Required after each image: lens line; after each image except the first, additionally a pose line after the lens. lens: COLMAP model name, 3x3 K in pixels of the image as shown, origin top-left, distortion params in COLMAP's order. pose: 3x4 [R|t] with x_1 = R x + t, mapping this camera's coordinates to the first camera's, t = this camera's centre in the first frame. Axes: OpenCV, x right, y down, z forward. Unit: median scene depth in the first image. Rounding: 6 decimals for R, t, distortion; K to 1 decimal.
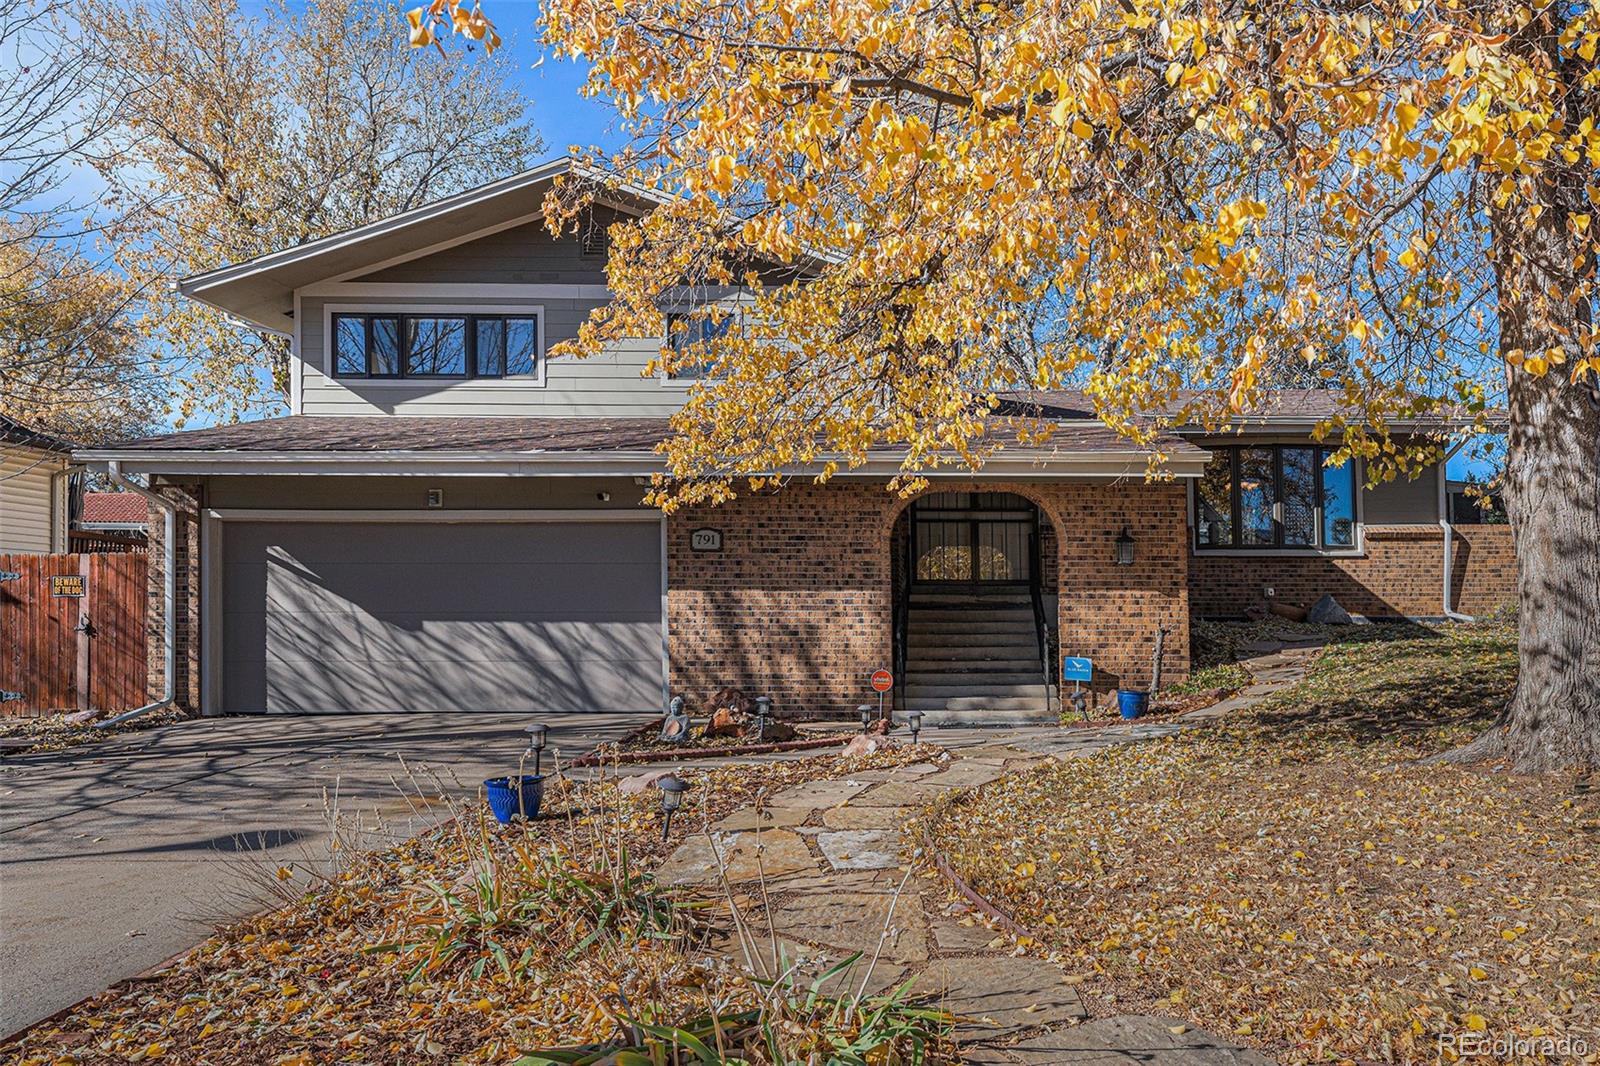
lens RADIAL K [[1086.3, 0, 800.0], [0, 1086.3, 533.0], [0, 0, 1]] dist [-0.000835, 0.000822]
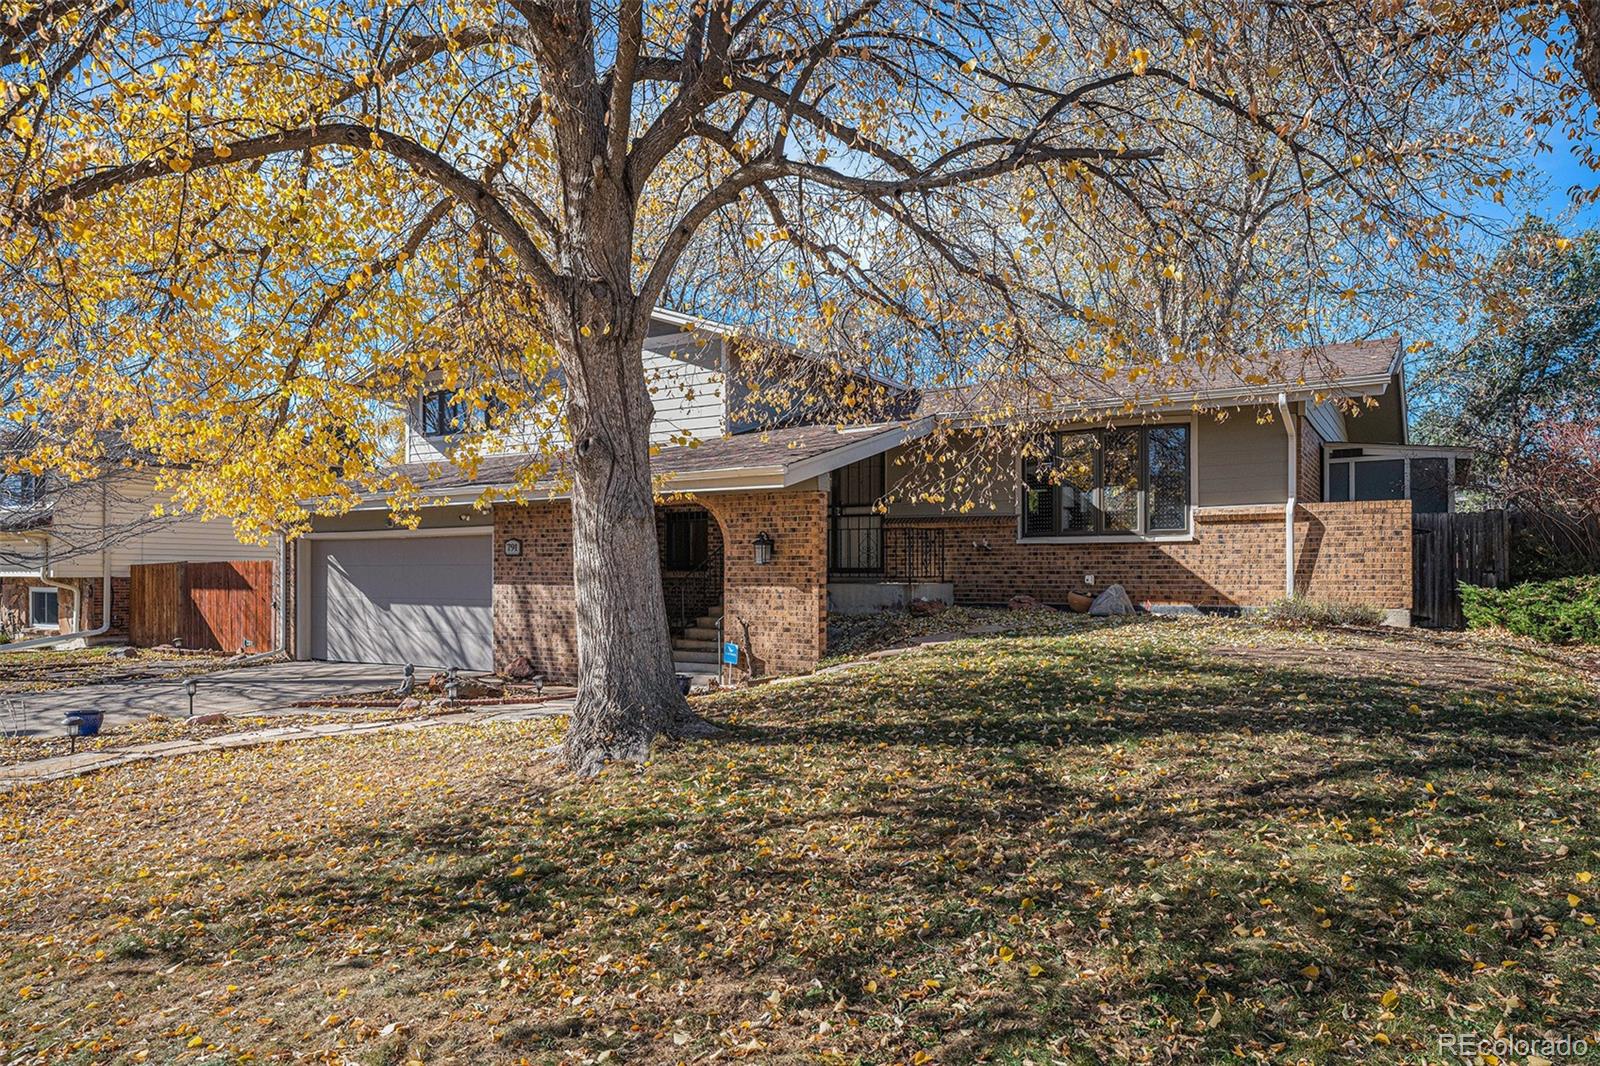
lens RADIAL K [[1006.6, 0, 800.0], [0, 1006.6, 533.0], [0, 0, 1]] dist [-0.008591, -0.000802]
pose [[0.848596, -0.023486, -0.528520, 0.879300], [0.043761, 0.998707, 0.025884, -0.028922], [0.527228, -0.045094, 0.848526, 0.120708]]
